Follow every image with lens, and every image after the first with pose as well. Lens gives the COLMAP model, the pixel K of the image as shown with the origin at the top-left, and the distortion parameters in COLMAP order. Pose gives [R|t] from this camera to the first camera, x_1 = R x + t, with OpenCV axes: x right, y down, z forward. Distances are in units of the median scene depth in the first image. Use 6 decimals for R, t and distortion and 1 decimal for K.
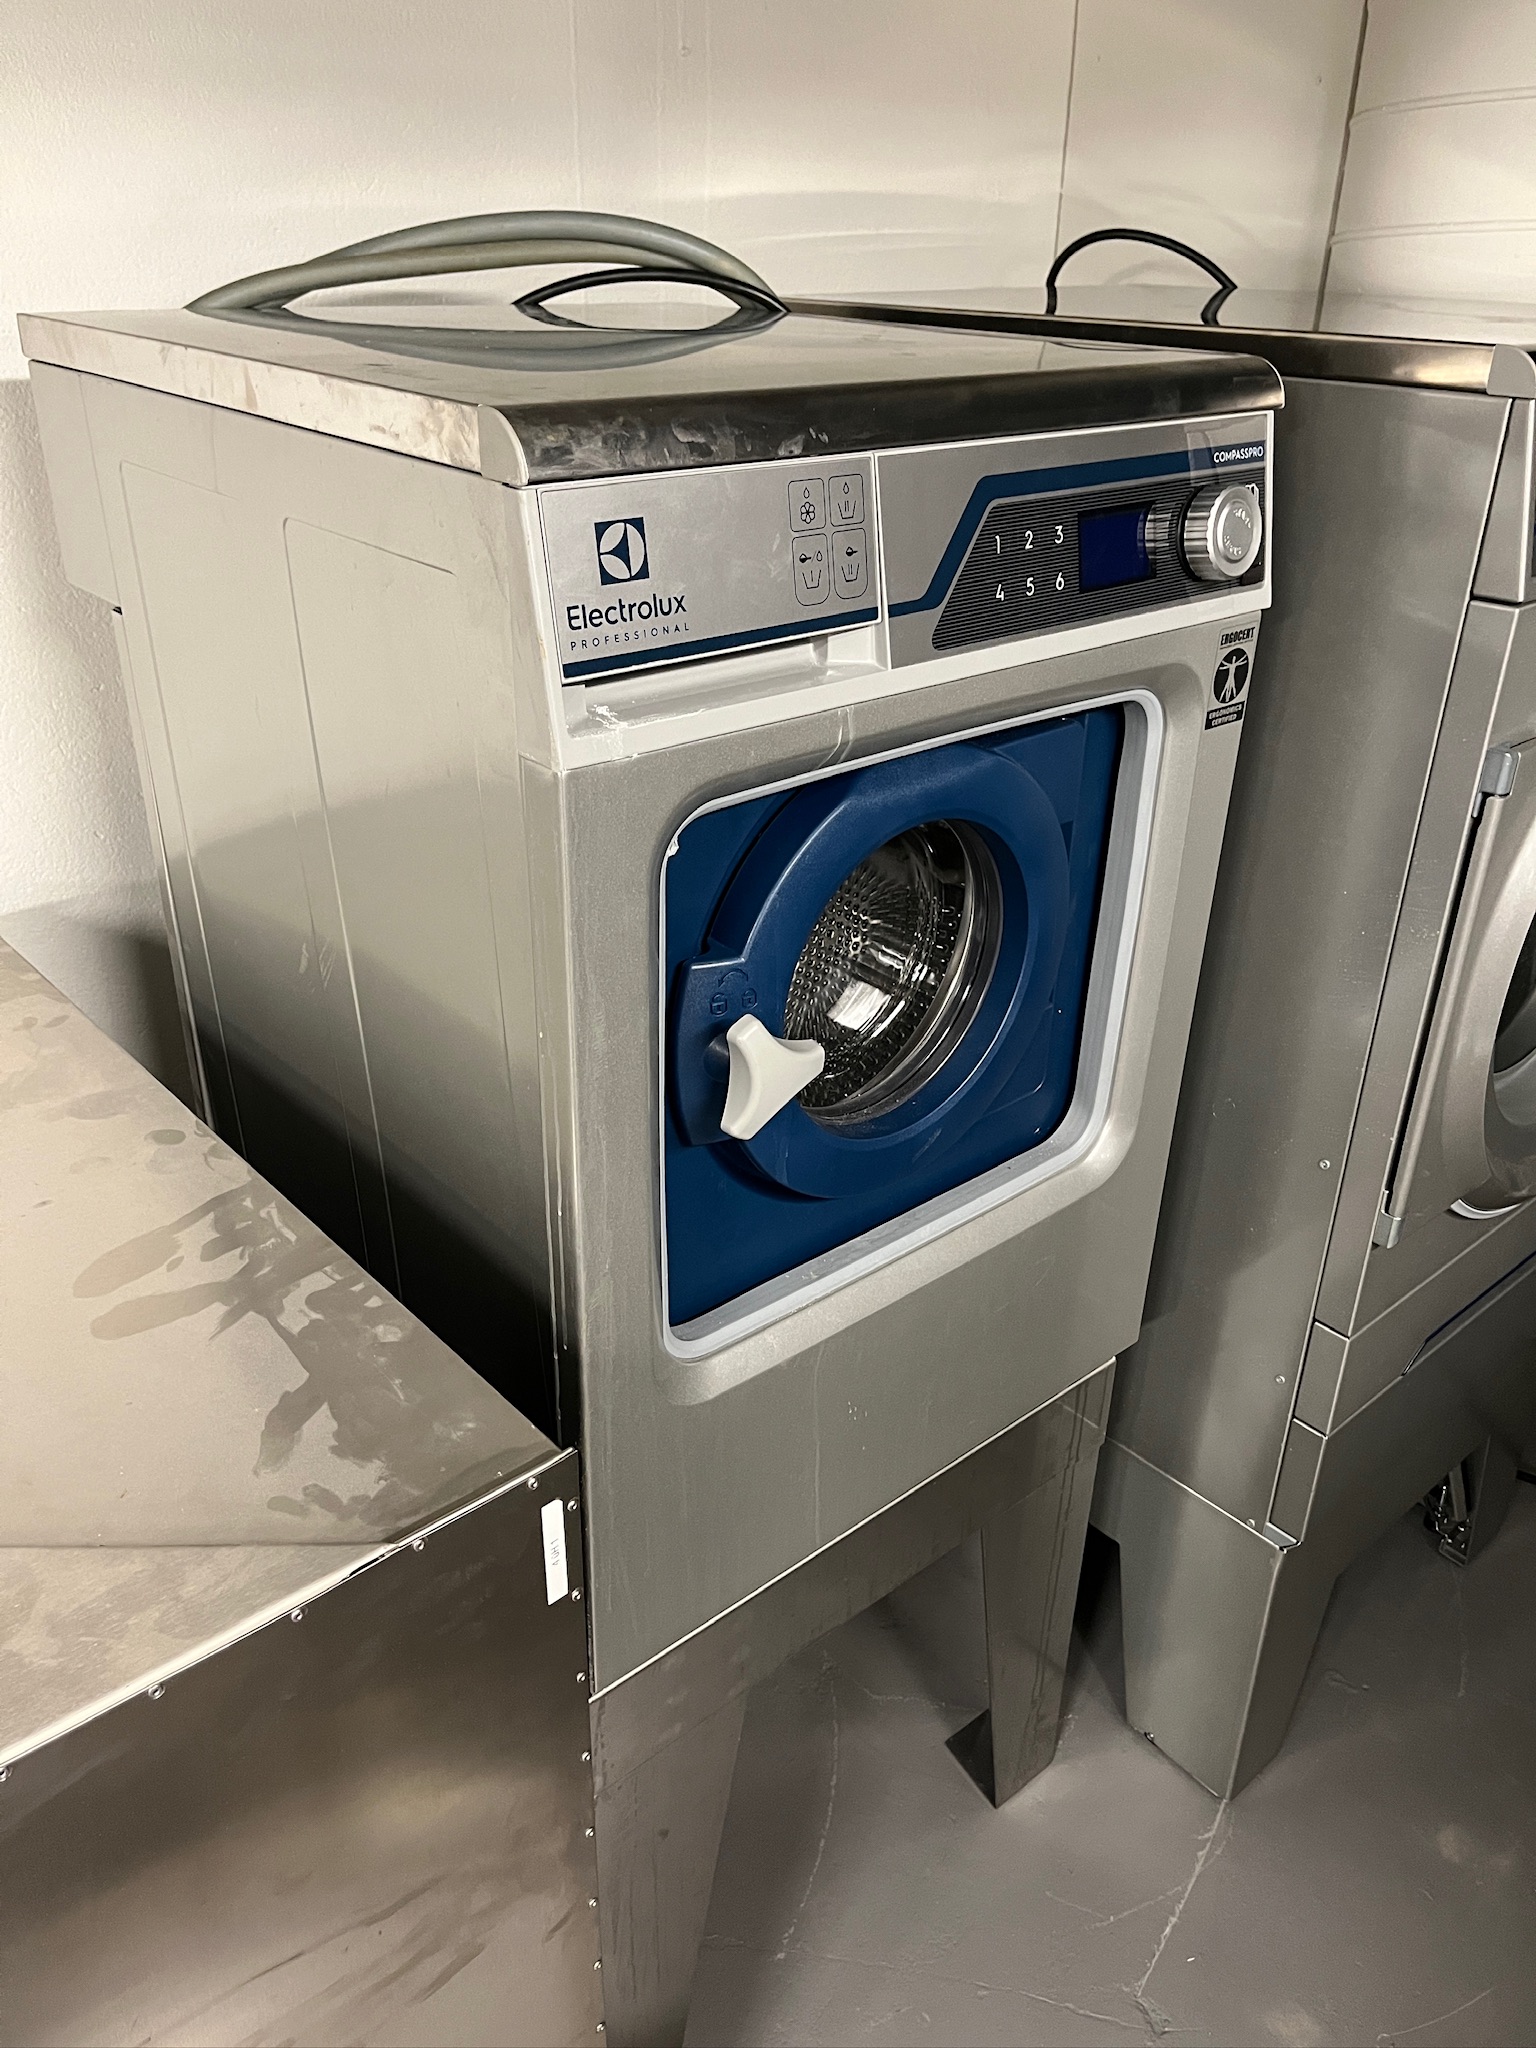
lens RADIAL K [[1545.6, 0, 768.0], [0, 1545.6, 1024.0], [0, 0, 1]] dist [0.012819, 0.003645]
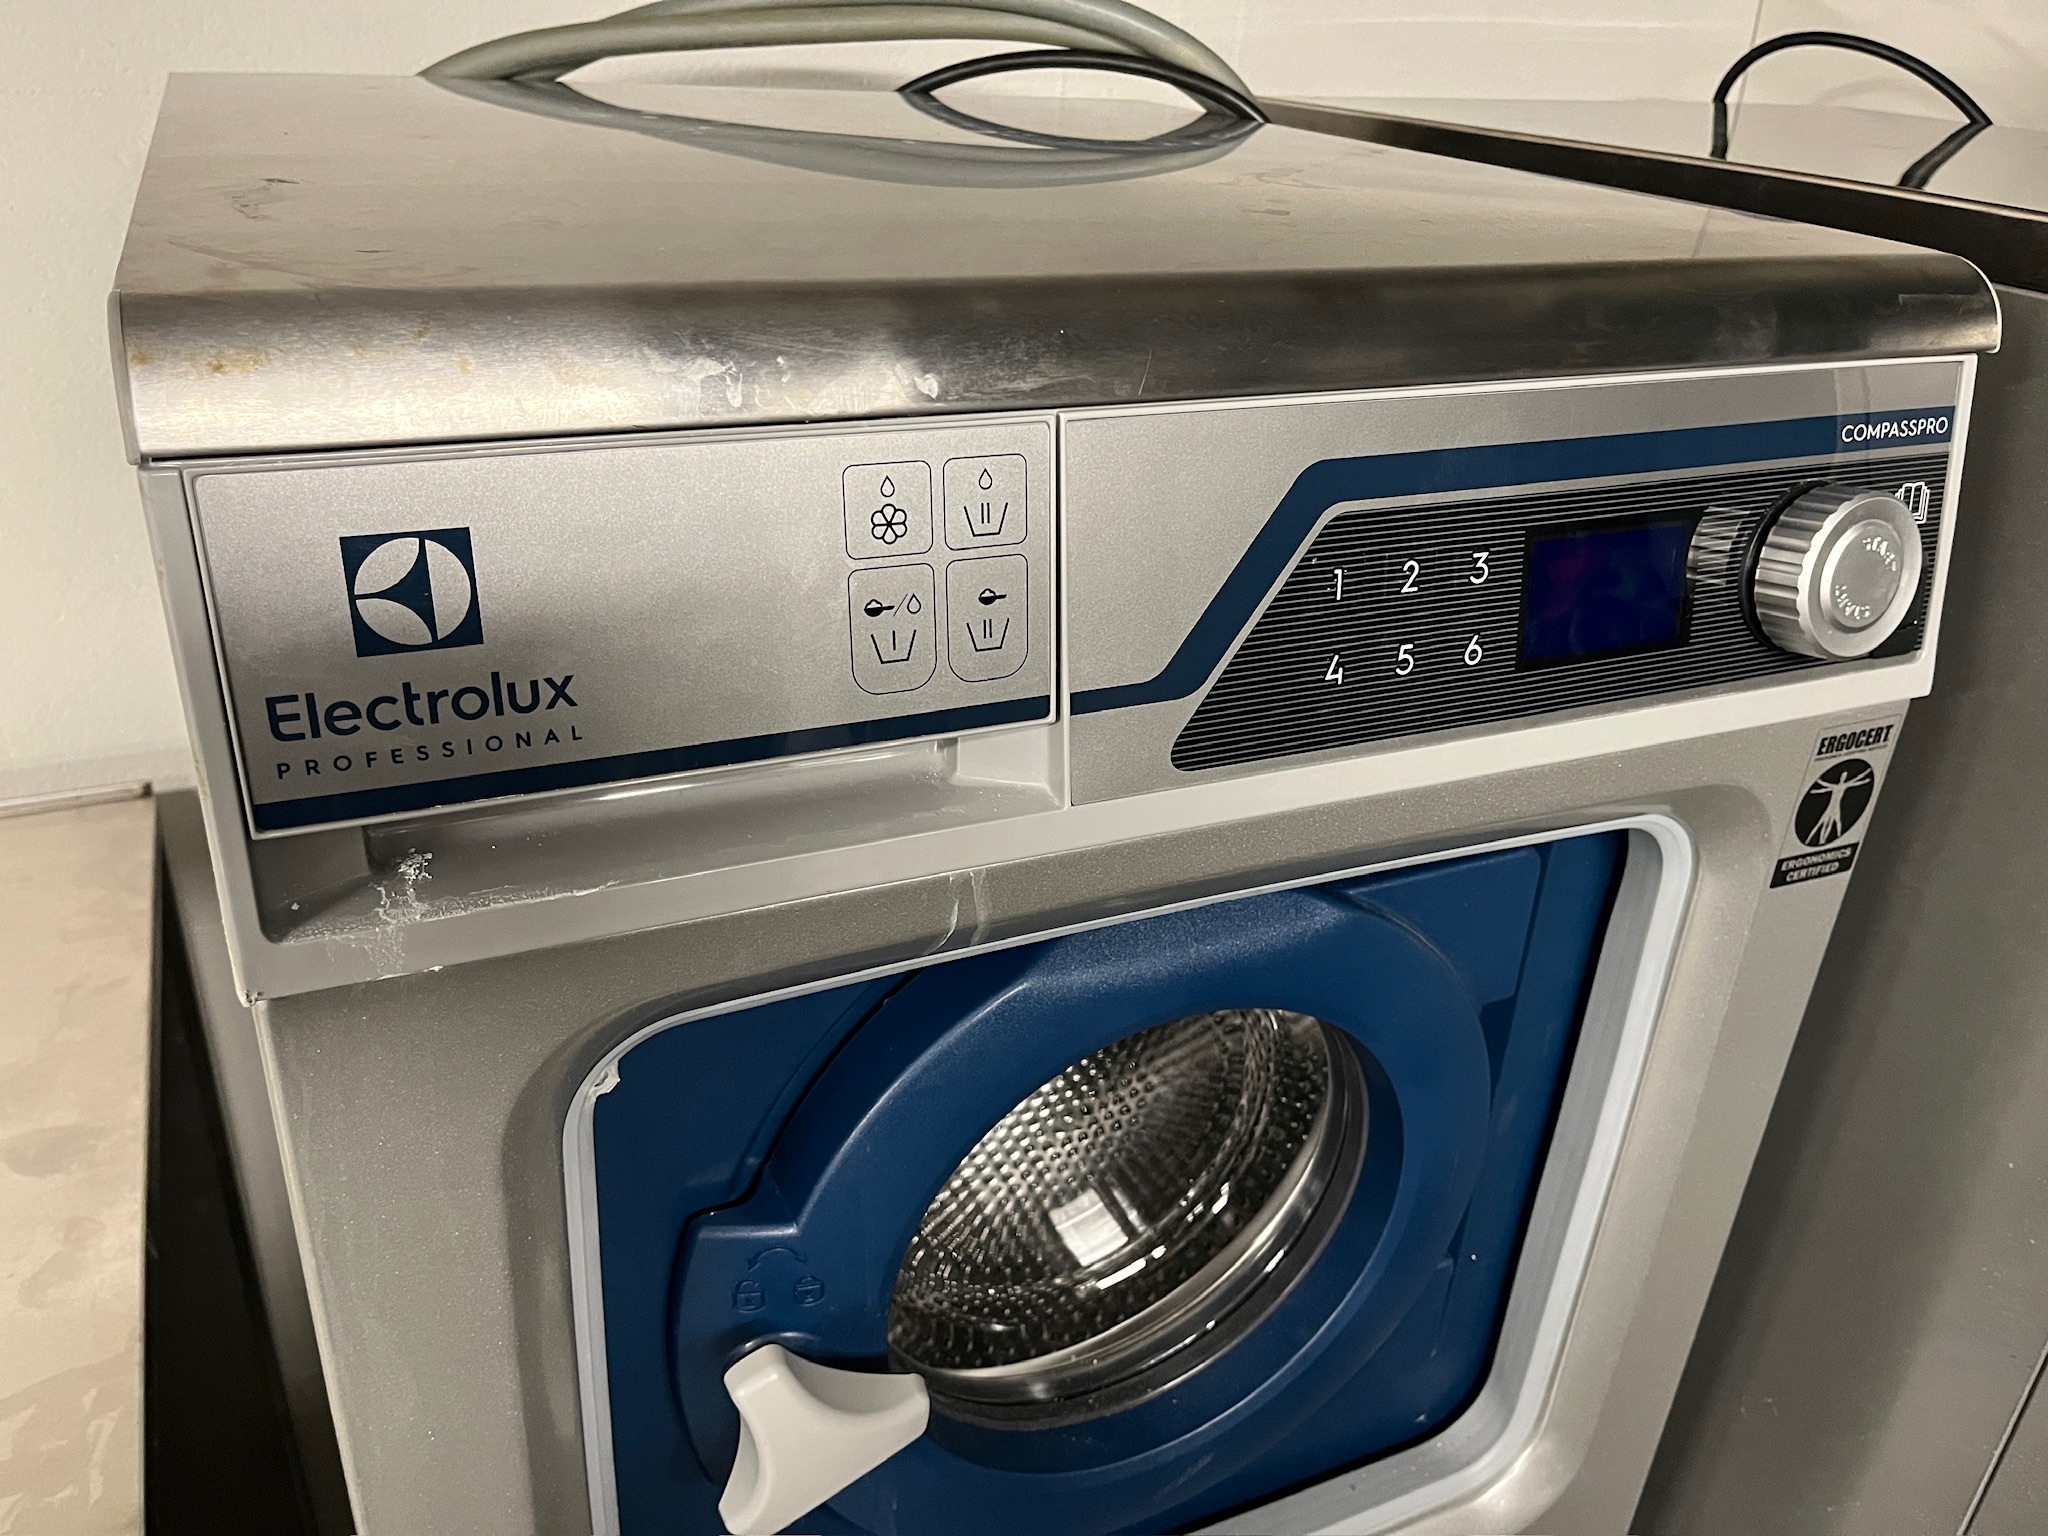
lens RADIAL K [[1560.8, 0, 1024.0], [0, 1560.8, 768.0], [0, 0, 1]] dist [0.062056, -0.101015]
pose [[0.960336, 0.151007, -0.234418, 0.158471], [-0.157396, 0.987497, -0.008678, -0.198555], [0.230177, 0.045230, 0.972097, 0.400594]]
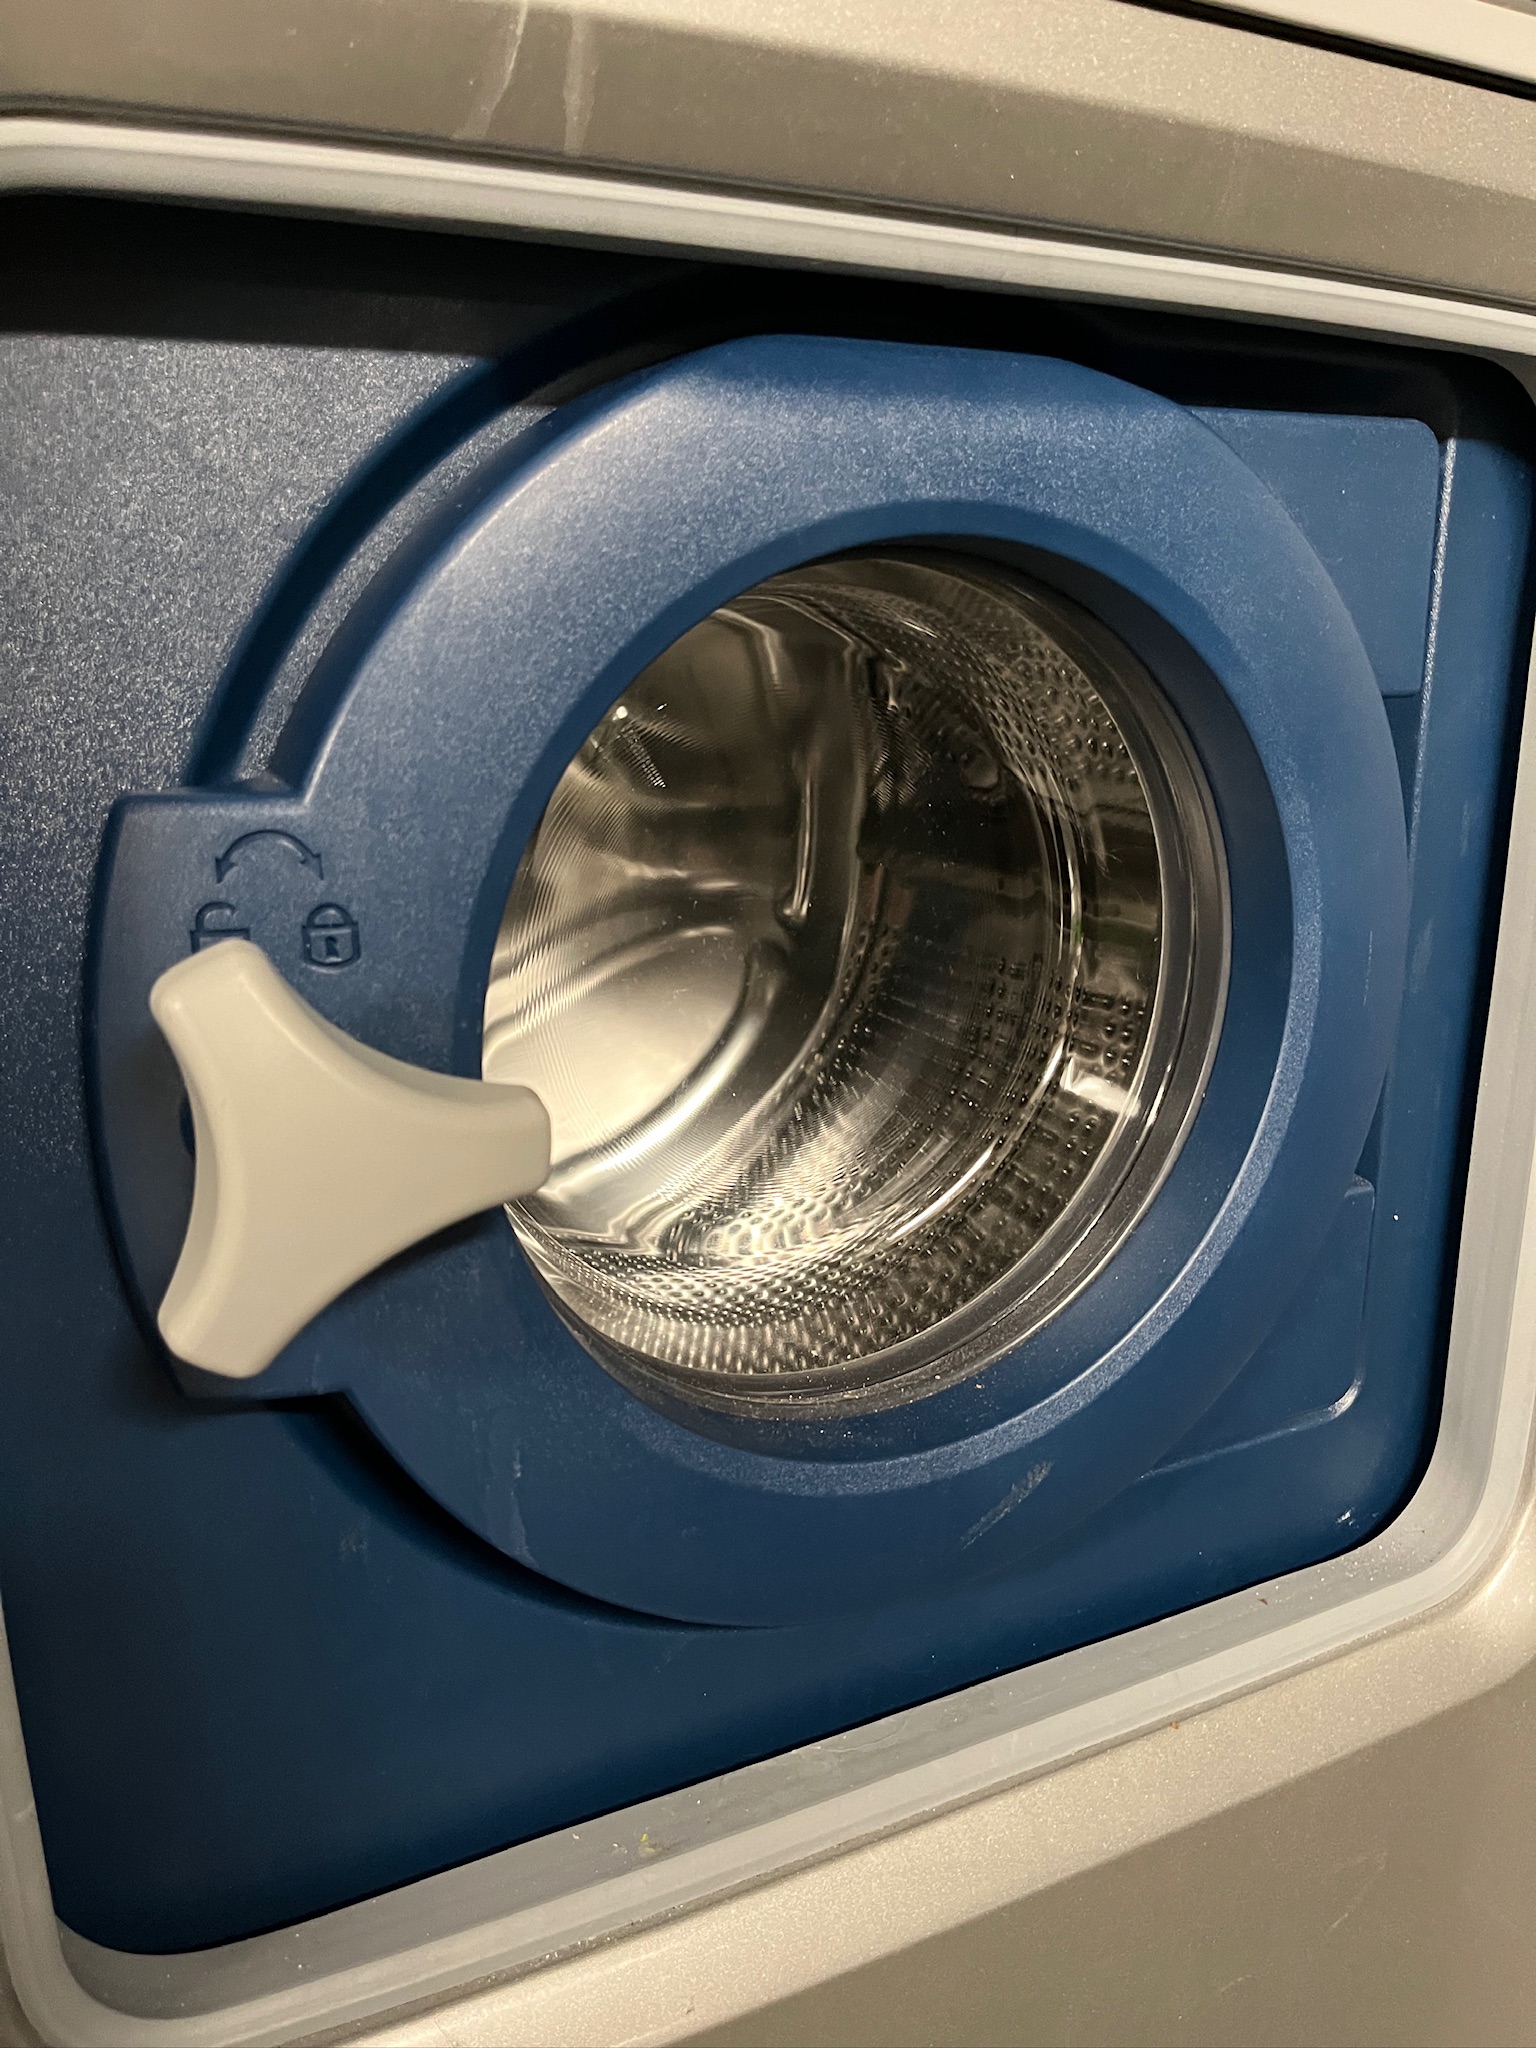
lens RADIAL K [[1560.8, 0, 760.8], [0, 1560.8, 1053.2], [0, 0, 1]] dist [0.062056, -0.101015]
pose [[0.973048, 0.033420, -0.228167, 0.139205], [-0.084761, 0.972014, -0.219100, 0.065872], [0.214459, 0.232534, 0.948649, 0.653032]]
